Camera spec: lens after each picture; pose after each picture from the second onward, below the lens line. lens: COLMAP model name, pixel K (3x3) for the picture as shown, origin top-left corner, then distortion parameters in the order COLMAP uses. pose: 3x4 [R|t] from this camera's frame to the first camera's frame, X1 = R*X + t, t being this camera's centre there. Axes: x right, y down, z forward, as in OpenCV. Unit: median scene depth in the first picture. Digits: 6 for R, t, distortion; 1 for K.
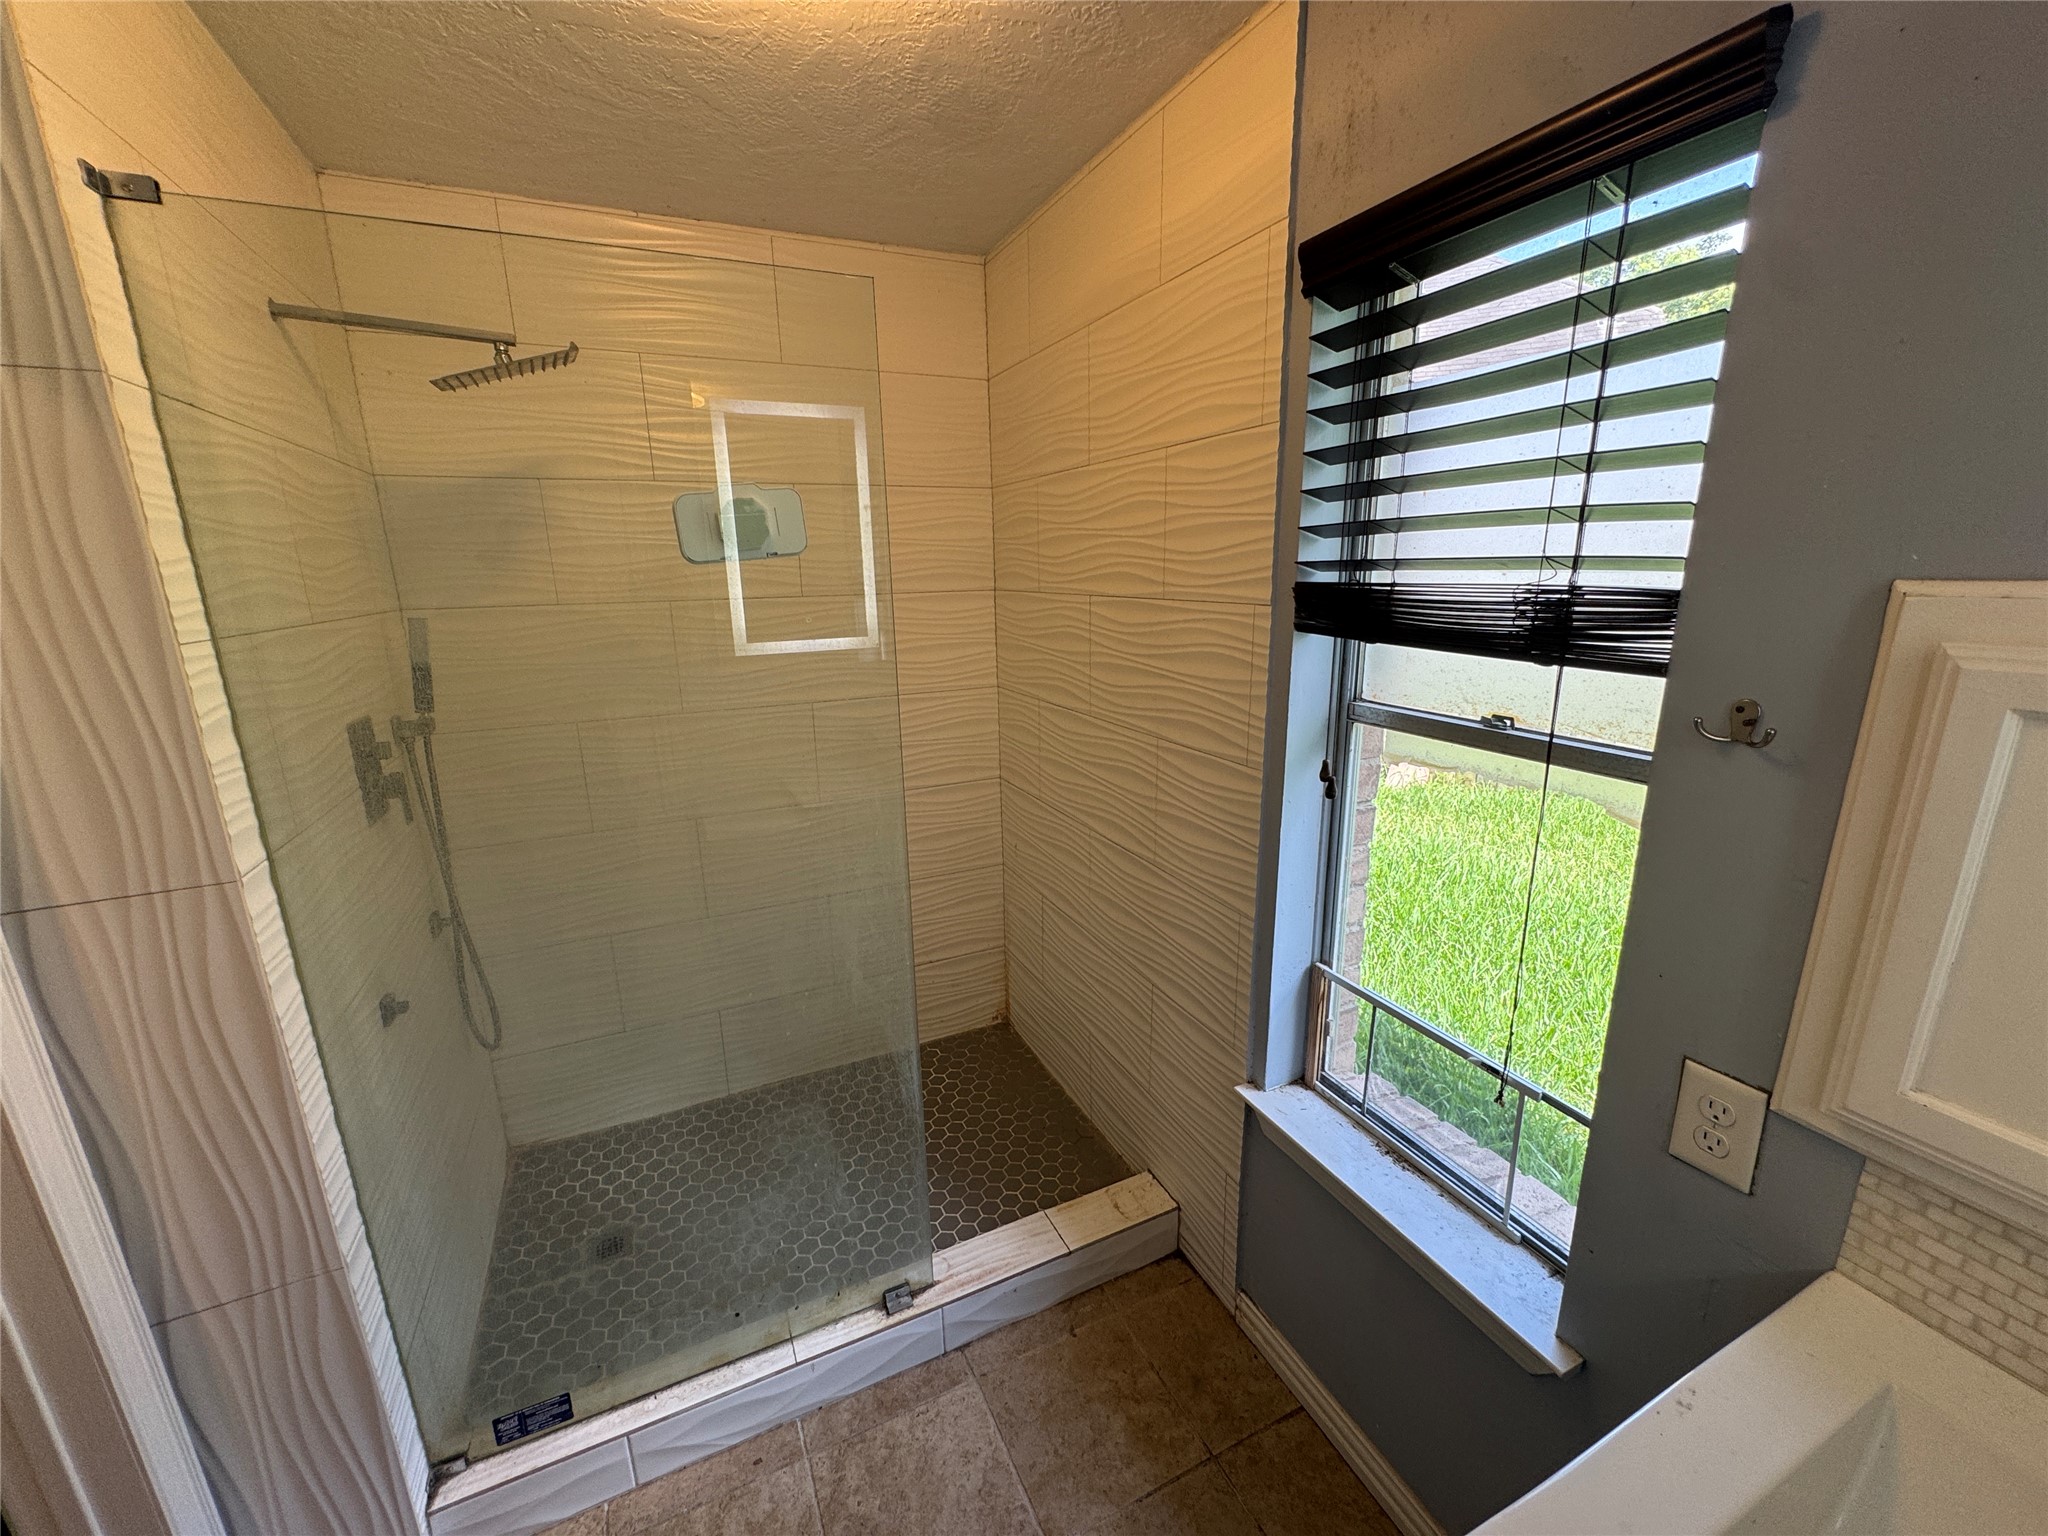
lens RADIAL K [[819.0, 0, 1015.2], [0, 819.0, 770.3], [0, 0, 1]] dist [-0.003706, 0.000863]
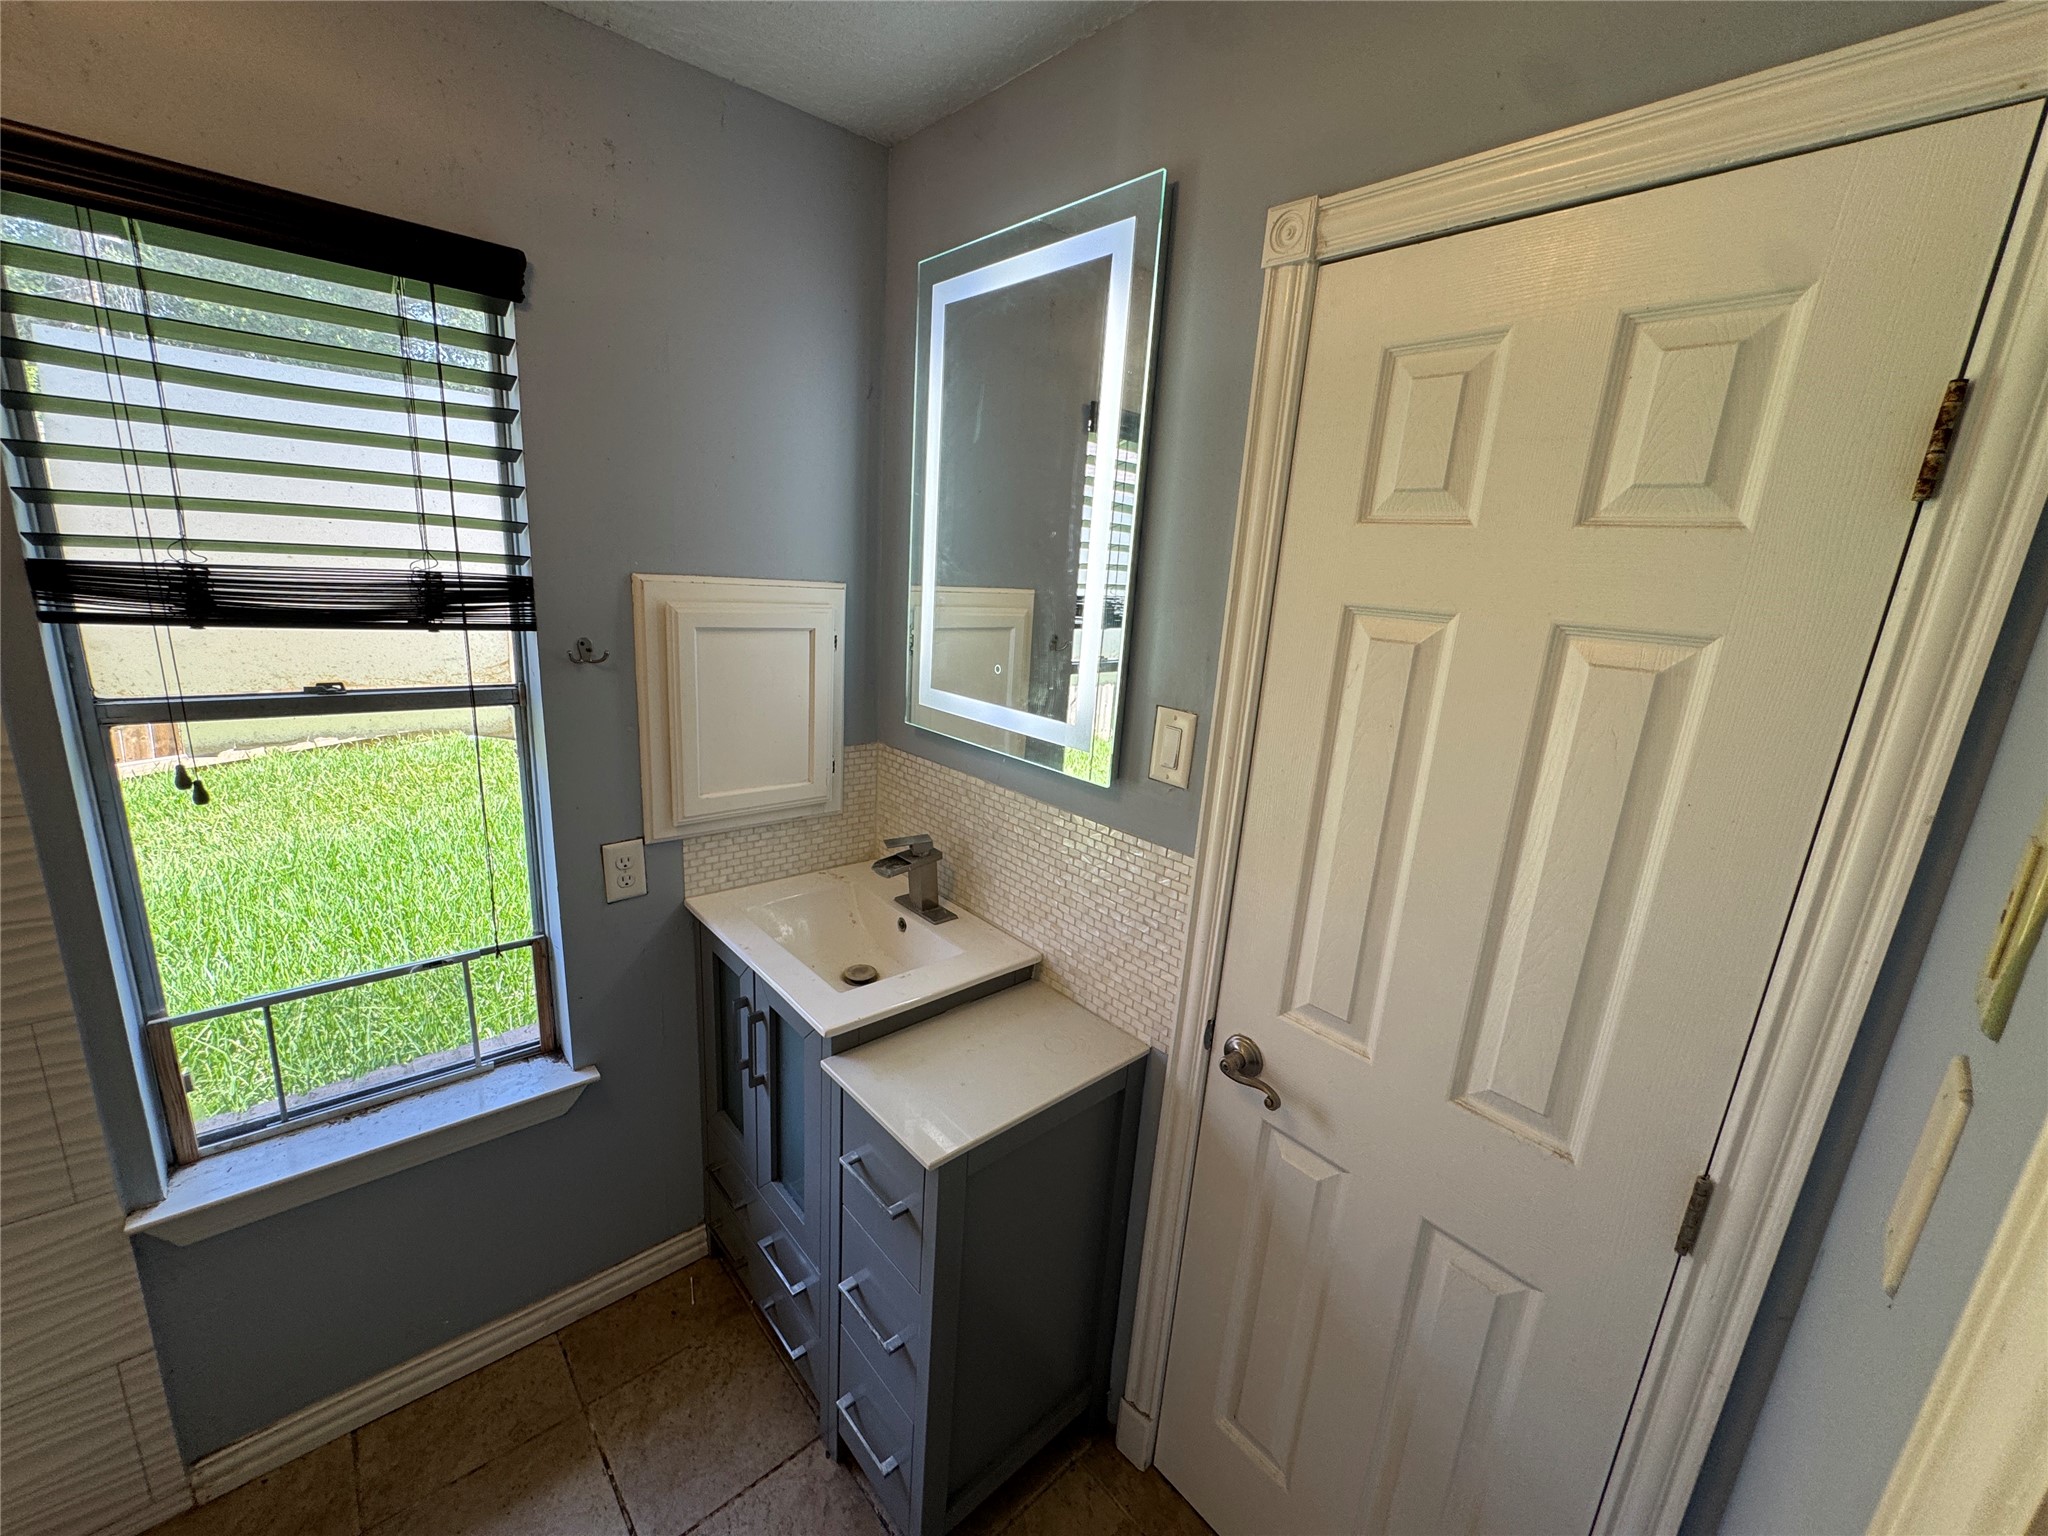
lens RADIAL K [[819.0, 0, 1014.7], [0, 819.0, 772.1], [0, 0, 1]] dist [-0.003706, 0.000863]
pose [[-0.287773, -0.224981, 0.930897, -0.769847], [0.182465, 0.941330, 0.283909, -0.099063], [-0.940156, 0.251558, -0.229838, 0.395969]]
